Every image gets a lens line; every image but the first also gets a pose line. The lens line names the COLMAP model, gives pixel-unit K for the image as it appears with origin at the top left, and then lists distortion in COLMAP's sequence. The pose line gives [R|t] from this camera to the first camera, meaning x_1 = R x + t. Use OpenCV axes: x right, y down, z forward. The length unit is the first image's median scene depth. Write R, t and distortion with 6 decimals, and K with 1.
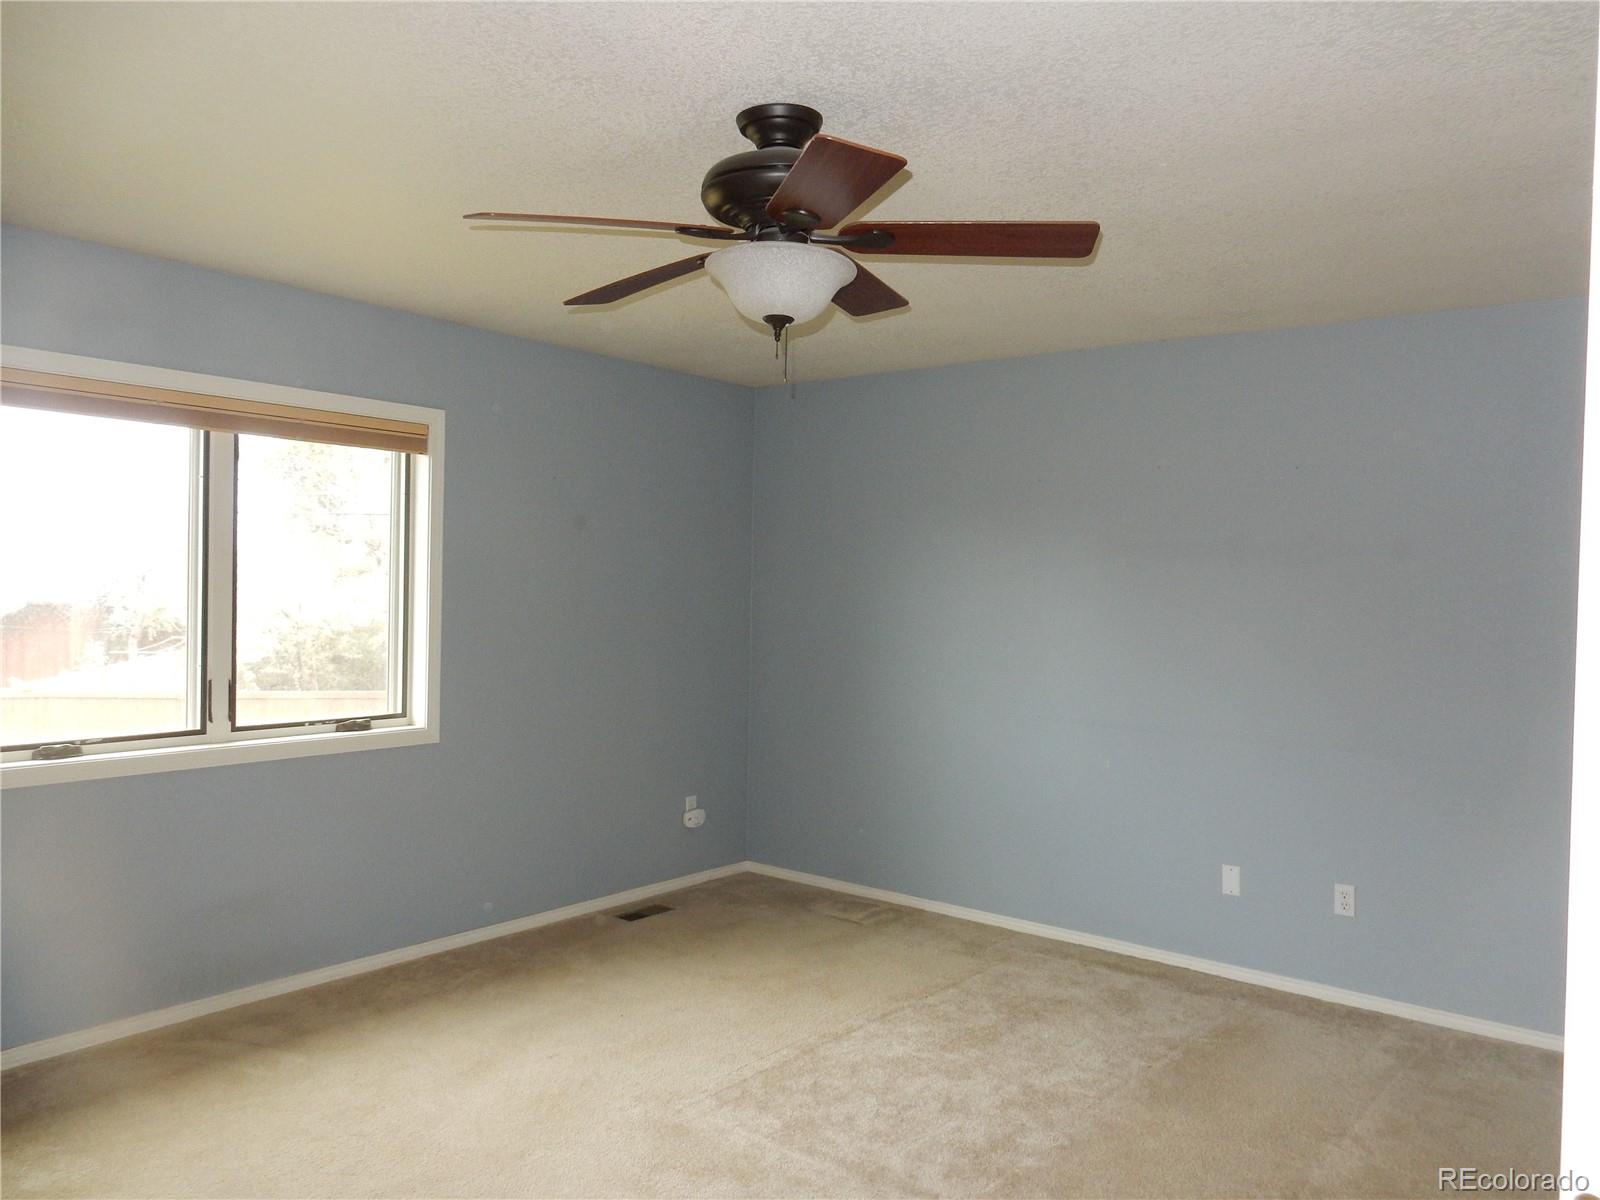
lens RADIAL K [[1179.4, 0, 810.2], [0, 1179.4, 603.6], [0, 0, 1]] dist [0.002664, -0.001953]
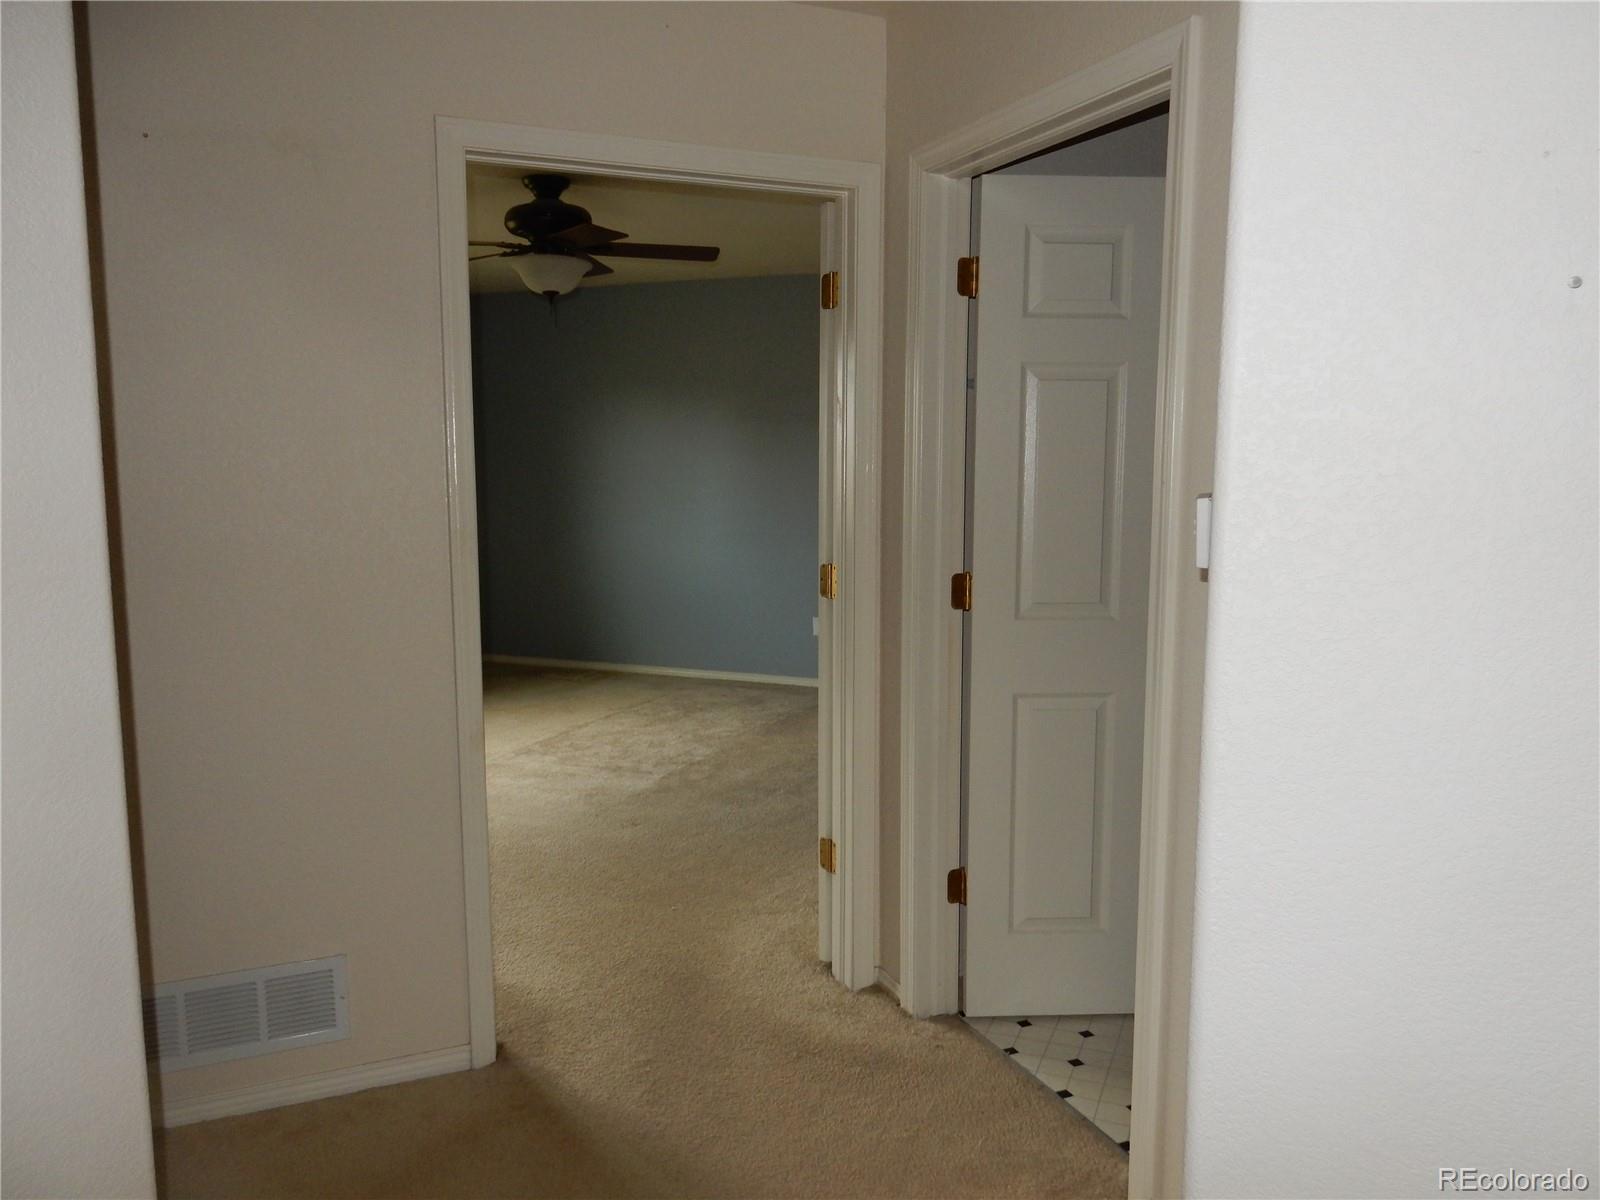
lens RADIAL K [[1179.4, 0, 810.2], [0, 1179.4, 603.6], [0, 0, 1]] dist [0.002664, -0.001953]
pose [[0.957606, -0.052789, 0.283204, -0.136185], [0.023577, 0.994131, 0.105585, 0.042559], [-0.287116, -0.094432, 0.953230, -0.674168]]
